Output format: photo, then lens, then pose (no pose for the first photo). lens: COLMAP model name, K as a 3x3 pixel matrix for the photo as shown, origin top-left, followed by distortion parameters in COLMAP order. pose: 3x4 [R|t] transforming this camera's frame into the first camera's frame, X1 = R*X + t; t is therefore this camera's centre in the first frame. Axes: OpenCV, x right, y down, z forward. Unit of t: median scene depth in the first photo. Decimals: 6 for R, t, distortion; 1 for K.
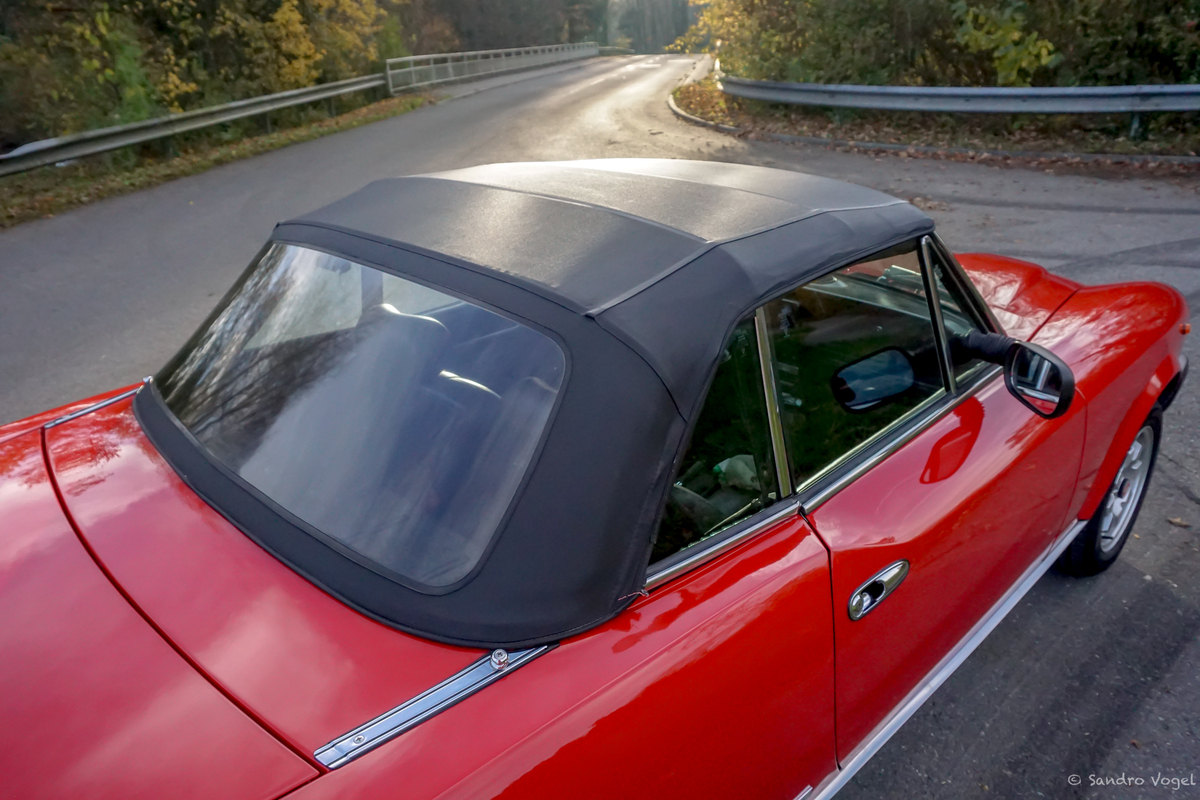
lens RADIAL K [[897.6, 0, 600.0], [0, 897.6, 400.0], [0, 0, 1]] dist [-0.002481, -0.001824]
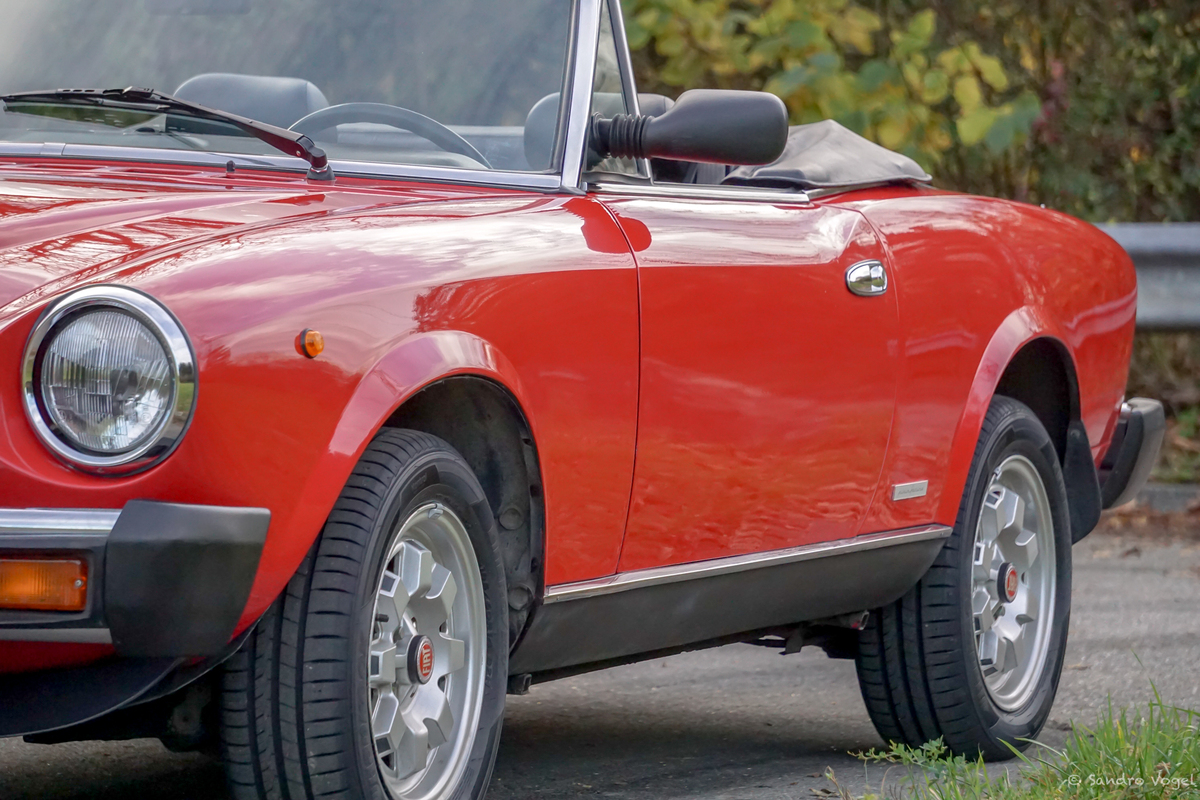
lens RADIAL K [[7973.5, 0, 600.0], [0, 7973.5, 400.0], [0, 0, 1]] dist [3.318219, -19.520139]
pose [[0.945080, 0.036064, 0.324843, -0.271661], [0.082711, 0.935153, -0.344454, 0.398549], [-0.316200, 0.352405, 0.880811, -0.783731]]
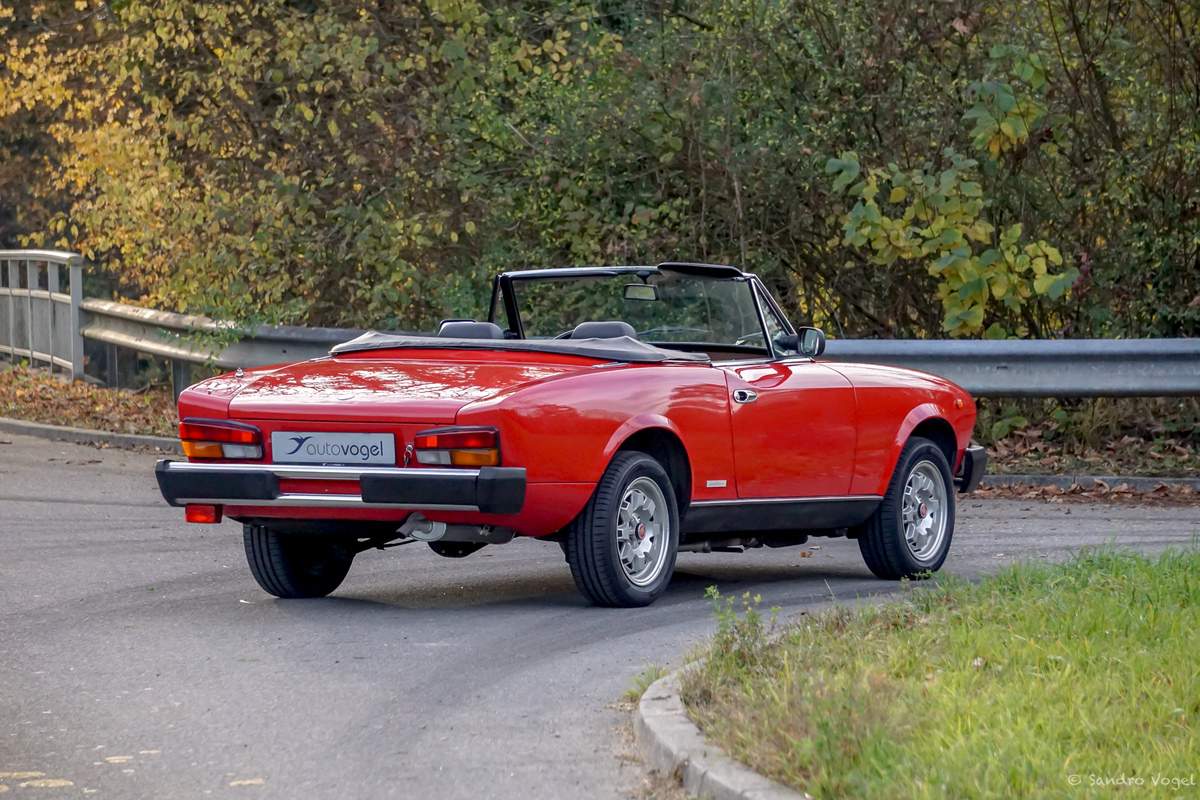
lens RADIAL K [[6444.3, 0, 600.0], [0, 6444.3, 400.0], [0, 0, 1]] dist [2.258663, 7.641423]
pose [[0.959064, 0.025826, 0.282011, -0.594684], [0.076995, 0.934540, -0.347428, 0.748548], [-0.272523, 0.354919, 0.894295, -1.733226]]
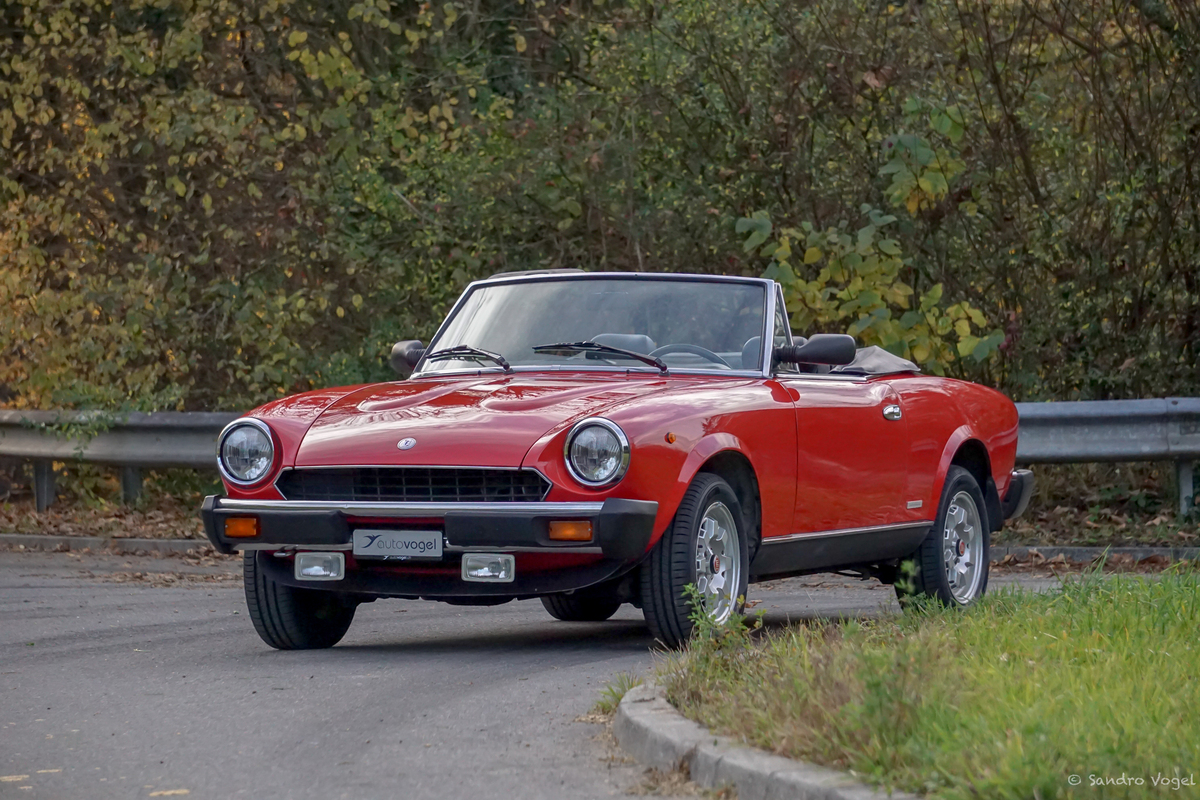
lens RADIAL K [[6323.6, 0, 600.0], [0, 6323.6, 400.0], [0, 0, 1]] dist [2.287030, 6.252992]
pose [[0.952001, 0.018791, 0.305517, -0.551411], [0.101164, 0.922710, -0.371984, 0.706884], [-0.288894, 0.385037, 0.876520, -1.489944]]
